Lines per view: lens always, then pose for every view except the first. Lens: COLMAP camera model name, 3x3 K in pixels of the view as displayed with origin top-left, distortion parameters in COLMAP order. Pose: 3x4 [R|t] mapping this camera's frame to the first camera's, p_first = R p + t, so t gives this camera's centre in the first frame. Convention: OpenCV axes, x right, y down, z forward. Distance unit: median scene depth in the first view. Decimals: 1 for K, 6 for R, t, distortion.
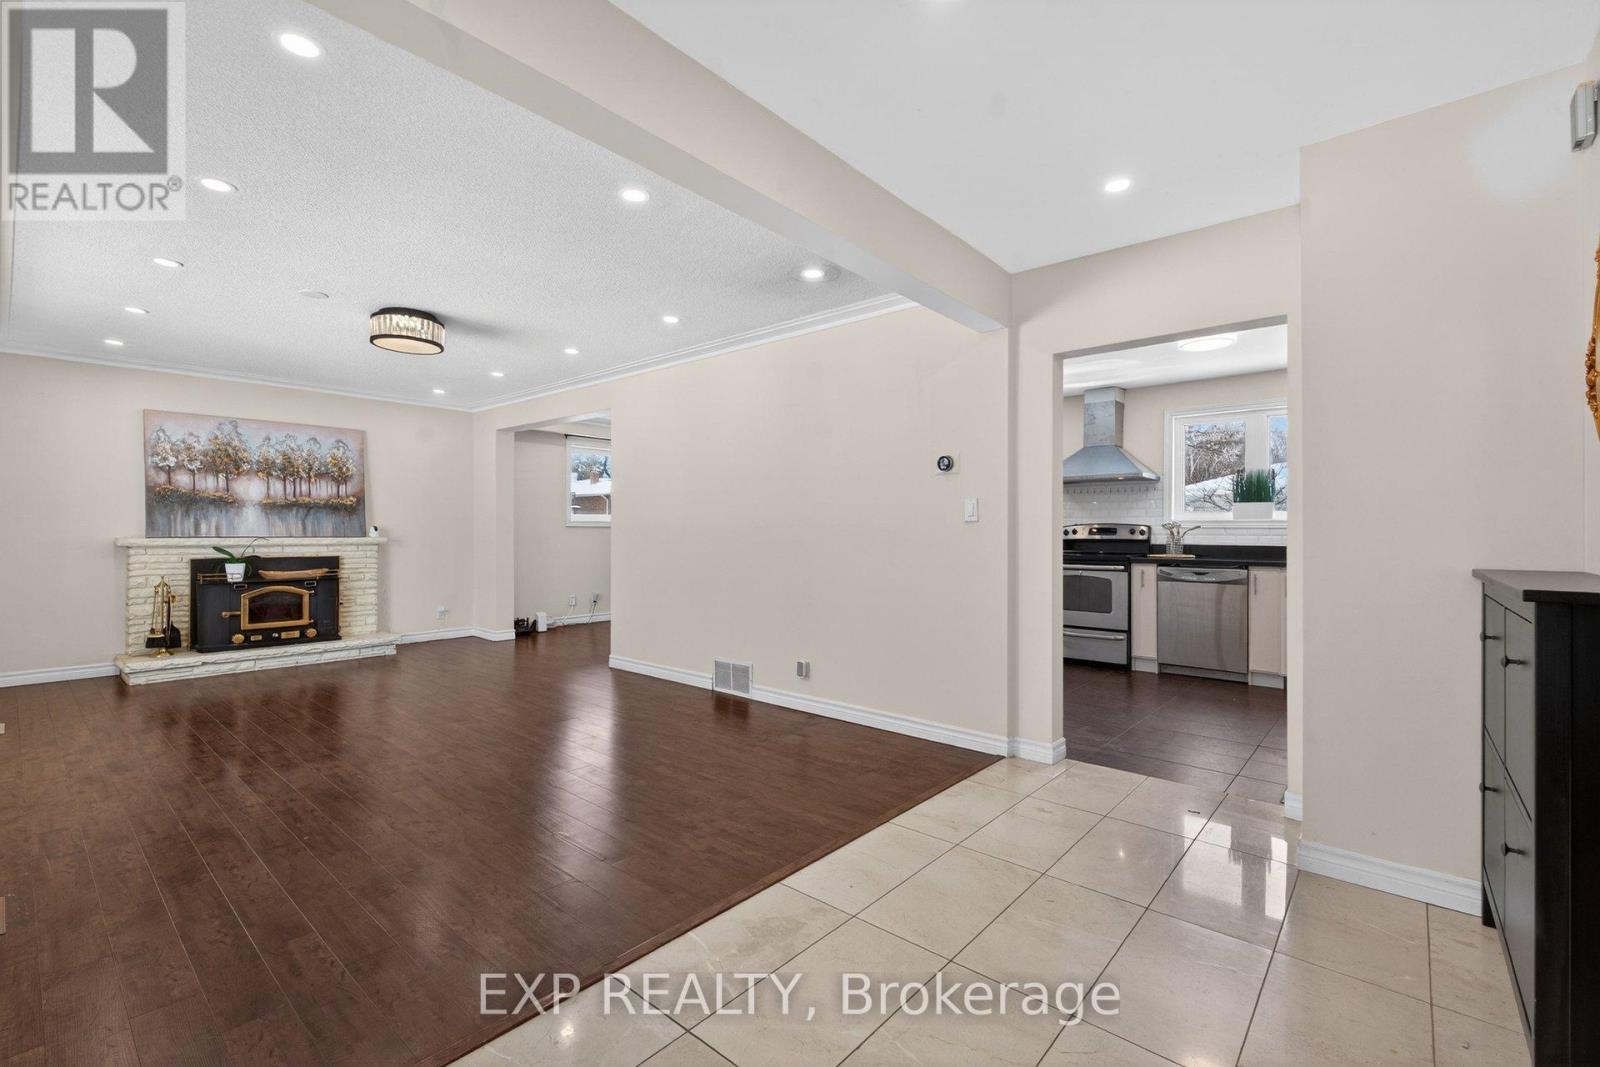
lens RADIAL K [[693.6, 0, 798.9], [0, 693.6, 538.1], [0, 0, 1]] dist [0.003292, 0.000419]
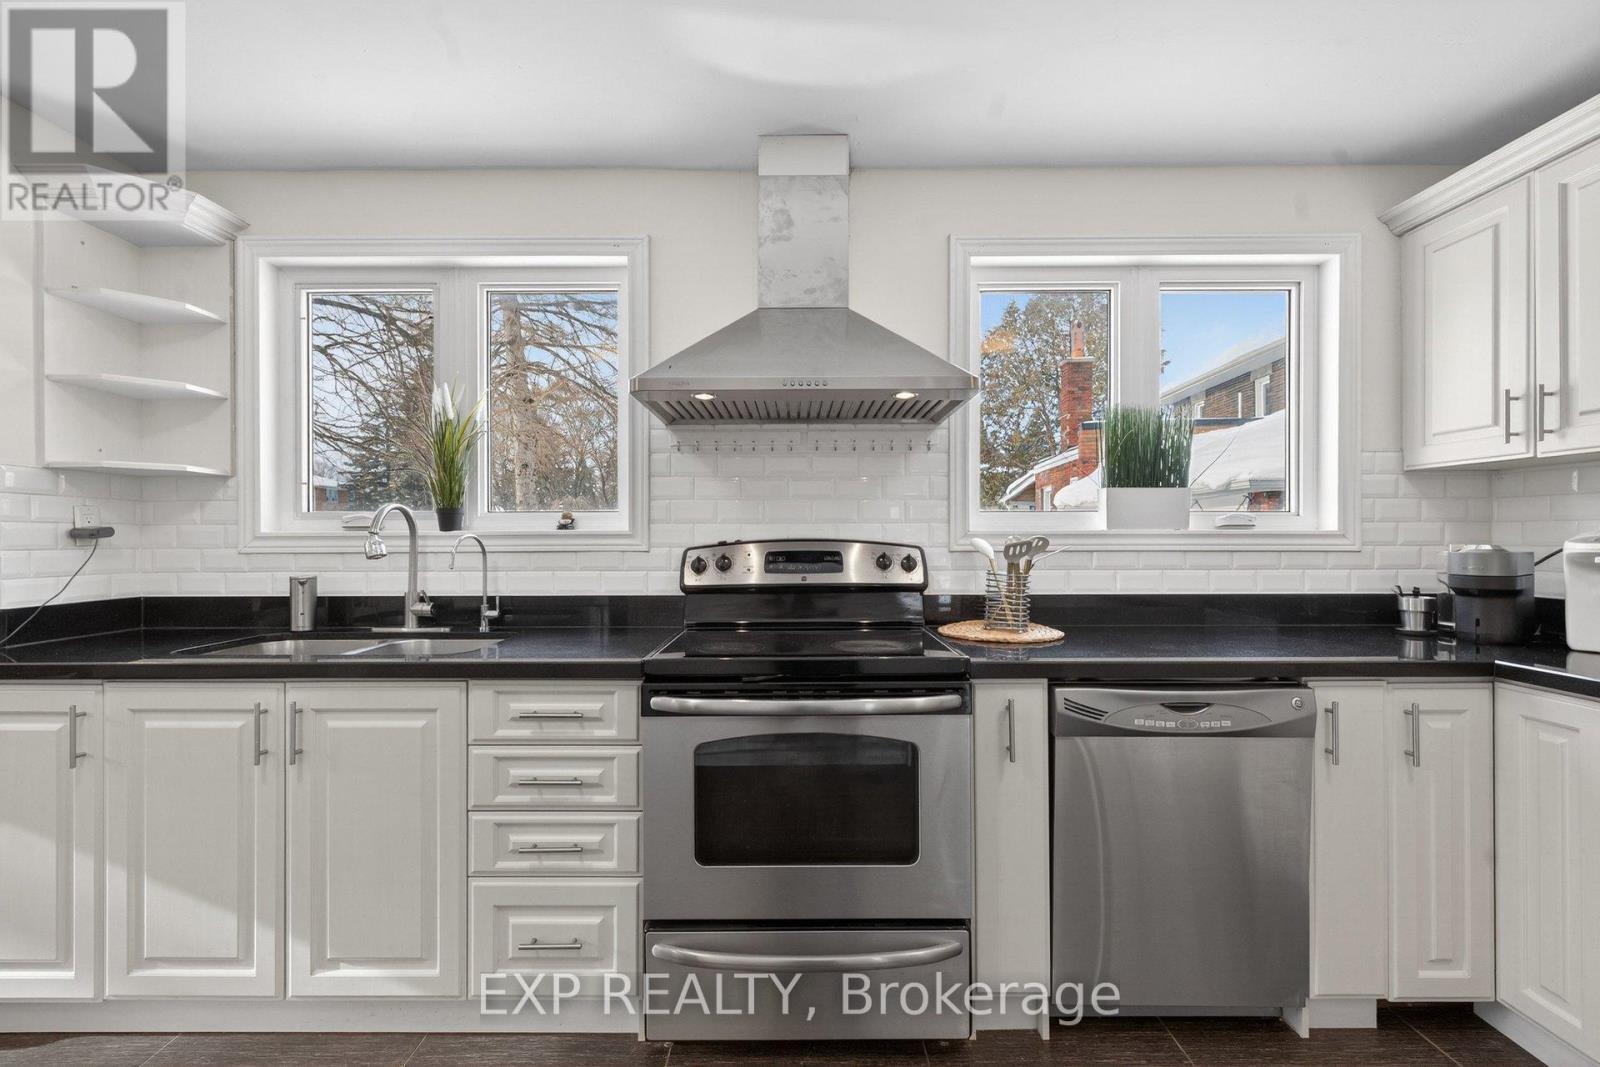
lens RADIAL K [[693.6, 0, 798.9], [0, 693.6, 538.1], [0, 0, 1]] dist [0.003292, 0.000419]
pose [[0.750773, -0.012300, 0.660446, 0.214219], [0.010714, 0.999922, 0.006442, -0.024586], [-0.660474, 0.002239, 0.750846, 0.767609]]
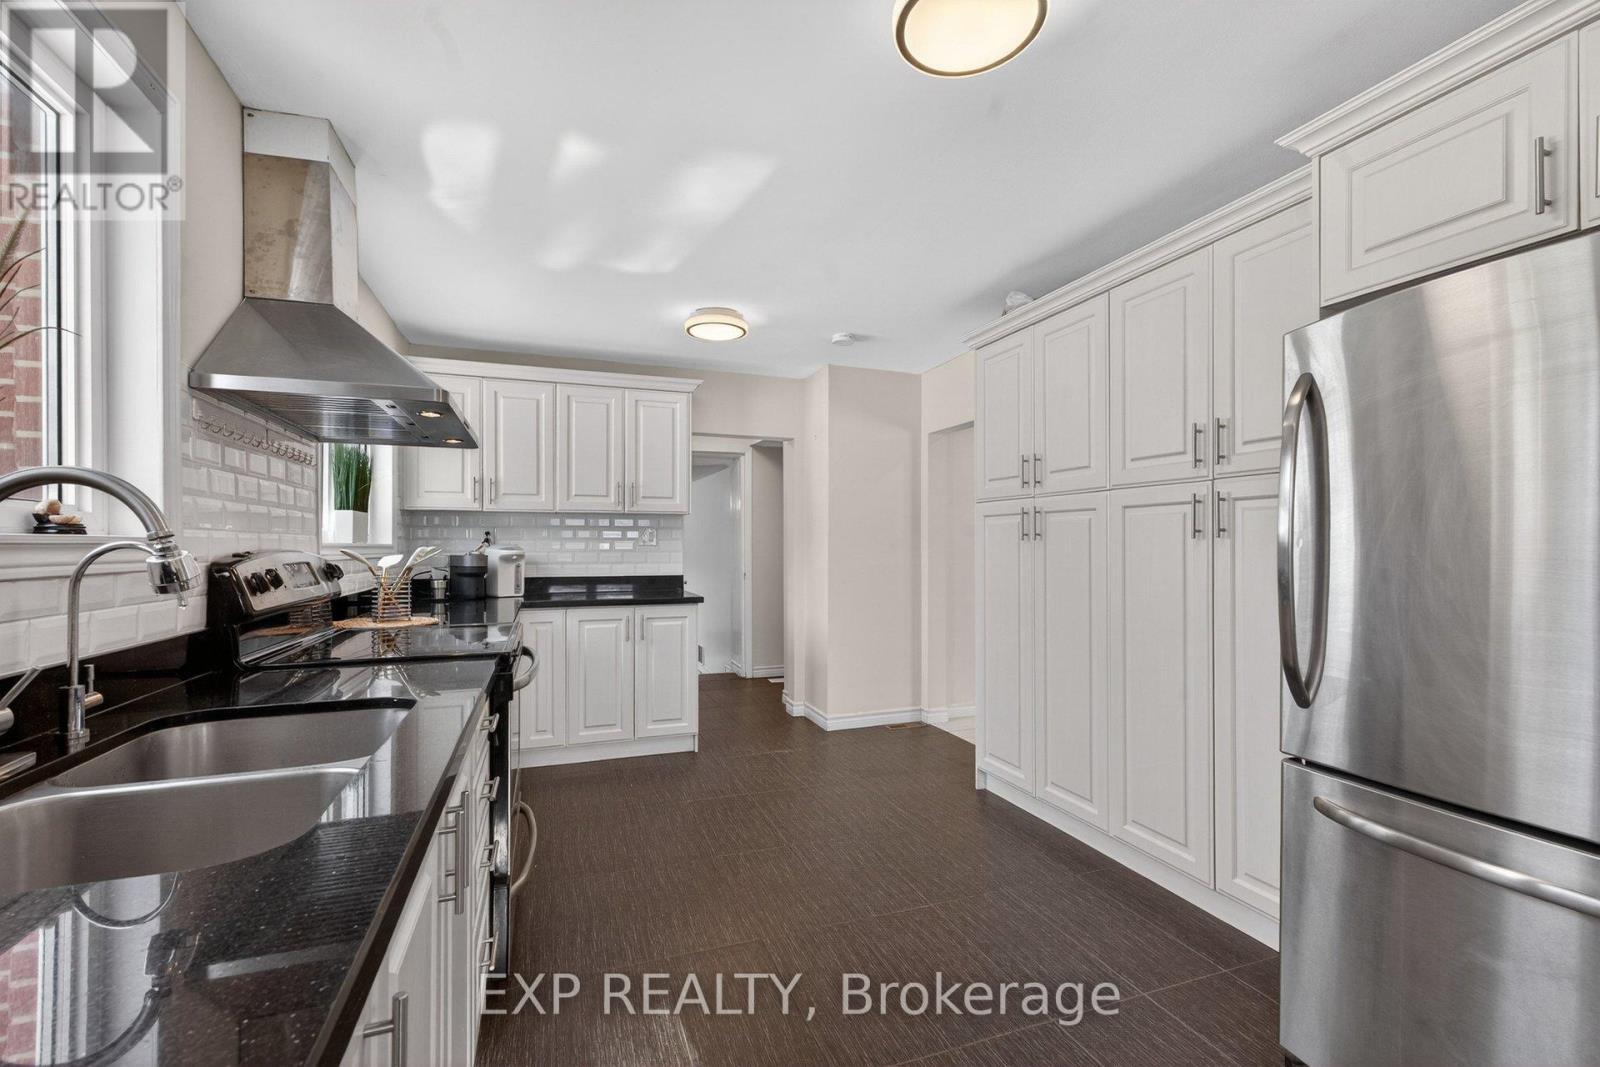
lens RADIAL K [[693.6, 0, 798.9], [0, 693.6, 538.1], [0, 0, 1]] dist [0.003292, 0.000419]
pose [[-0.879092, -0.001681, 0.476650, 0.083802], [-0.004531, 0.999978, -0.004830, -0.026876], [-0.476631, -0.006406, -0.879080, 1.213121]]
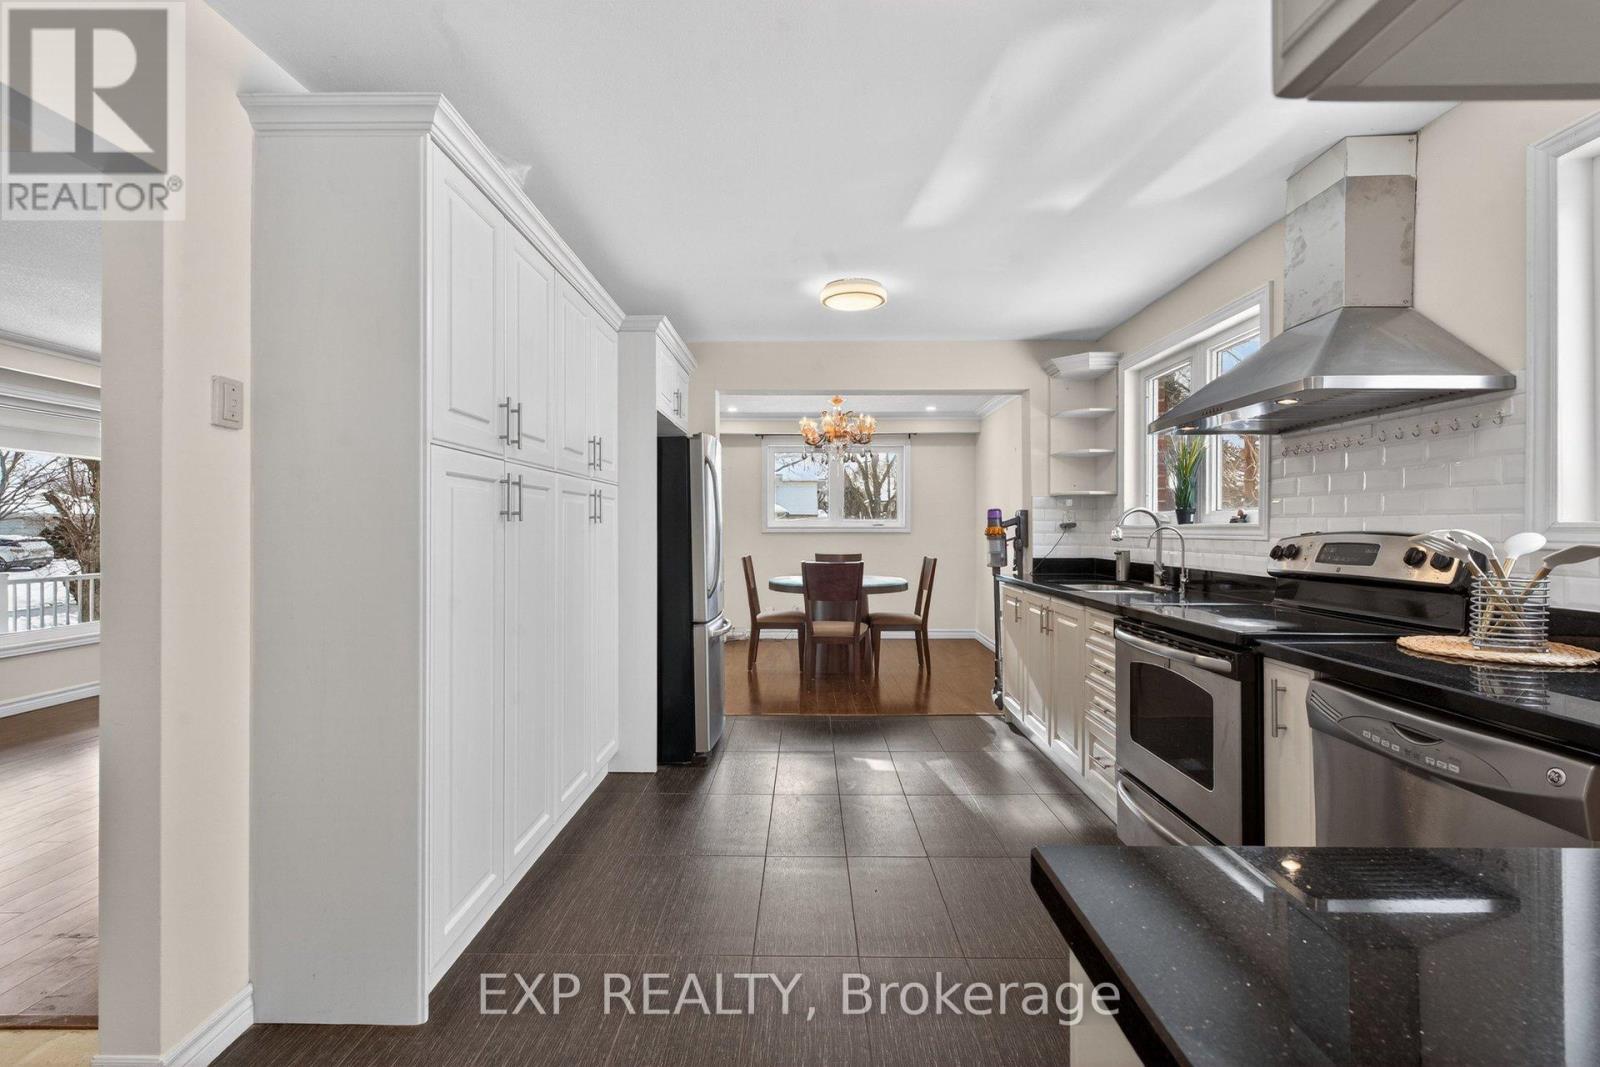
lens RADIAL K [[708.8, 0, 778.0], [0, 708.8, 527.2], [0, 0, 1]] dist [0.000302, 0.000012]
pose [[0.626618, -0.008095, -0.779285, 0.558208], [0.003387, 0.999965, -0.007664, -0.022306], [0.779319, 0.002163, 0.626623, 0.561386]]
